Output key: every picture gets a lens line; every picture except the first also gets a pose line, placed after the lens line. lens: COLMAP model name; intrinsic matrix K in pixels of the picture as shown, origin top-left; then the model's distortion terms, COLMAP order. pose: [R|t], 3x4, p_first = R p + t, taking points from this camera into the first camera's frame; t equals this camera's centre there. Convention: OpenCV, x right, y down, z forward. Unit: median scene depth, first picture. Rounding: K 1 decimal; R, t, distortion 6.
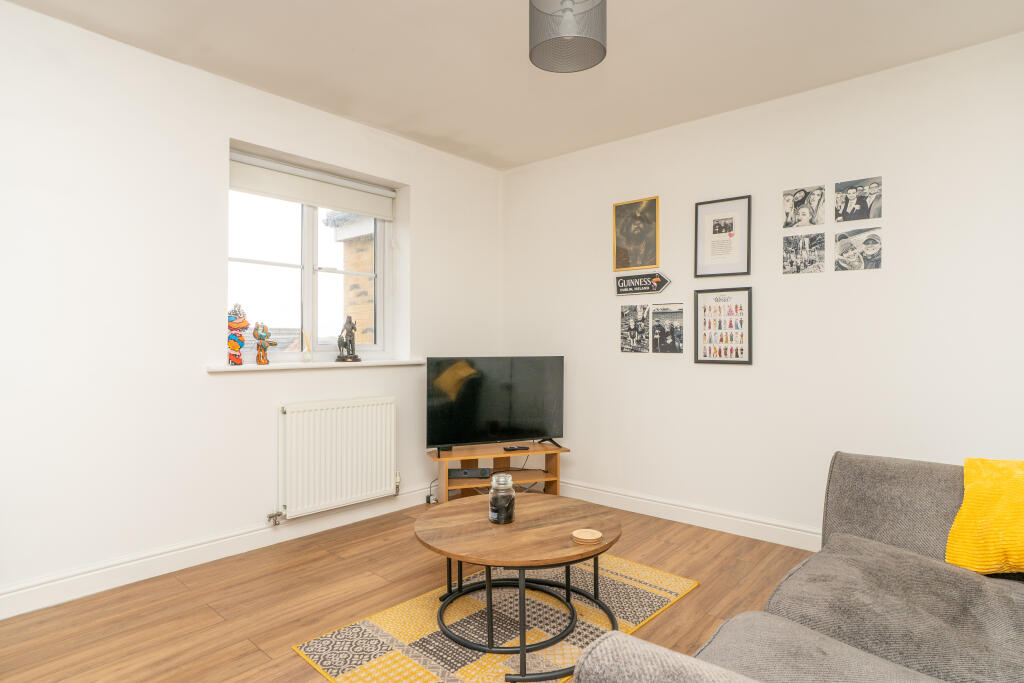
lens RADIAL K [[556.8, 0, 506.9], [0, 556.8, 340.0], [0, 0, 1]] dist [-0.047519, 0.029862]
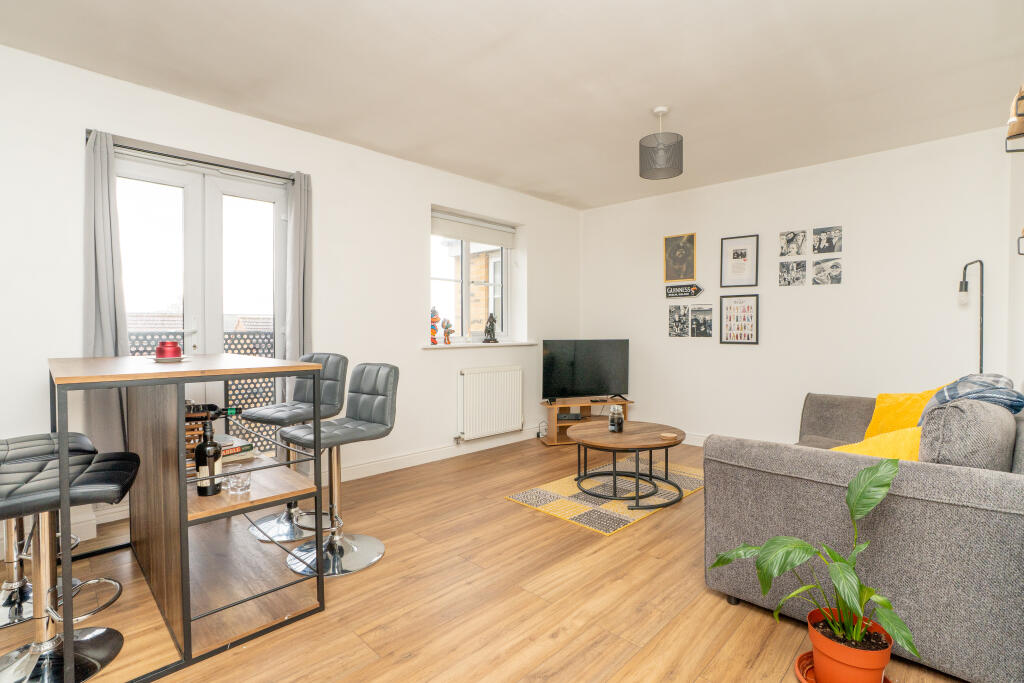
lens RADIAL K [[484.1, 0, 514.2], [0, 484.1, 337.3], [0, 0, 1]] dist [-0.041484, 0.001469]
pose [[0.998992, -0.000532, -0.044895, -0.175188], [0.001403, 0.999811, 0.019394, -0.002551], [0.044876, -0.019437, 0.998803, -0.361568]]
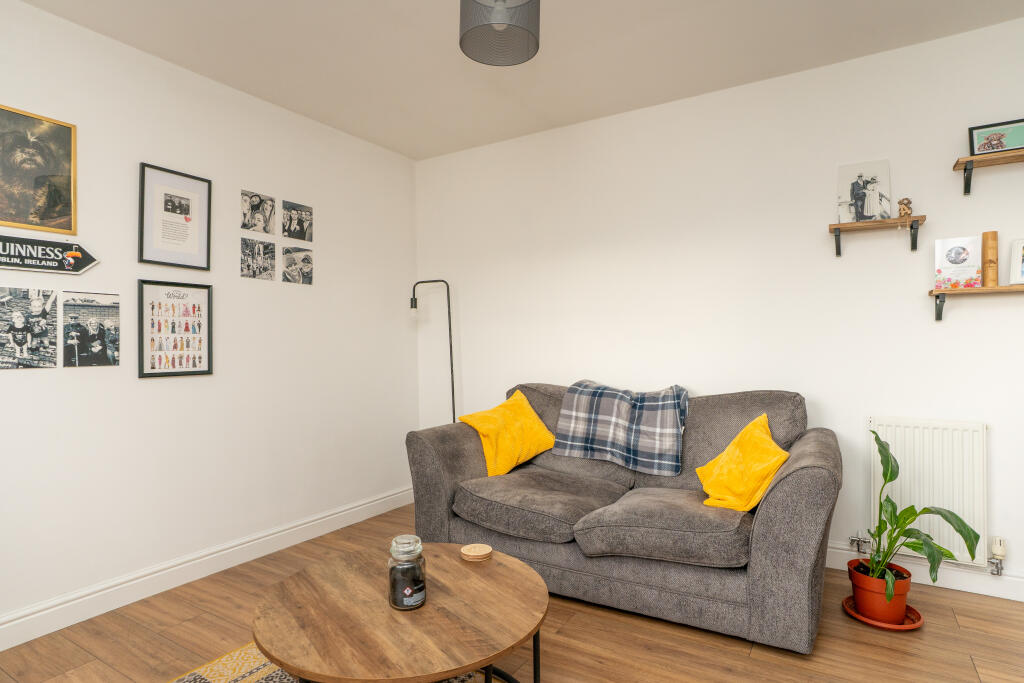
lens RADIAL K [[556.8, 0, 506.9], [0, 556.8, 340.0], [0, 0, 1]] dist [-0.047519, 0.029862]
pose [[-0.162657, 0.009649, 0.986635, -0.480196], [0.009774, 0.999919, -0.008167, 0.001901], [-0.986634, 0.008315, -0.162738, 0.663213]]
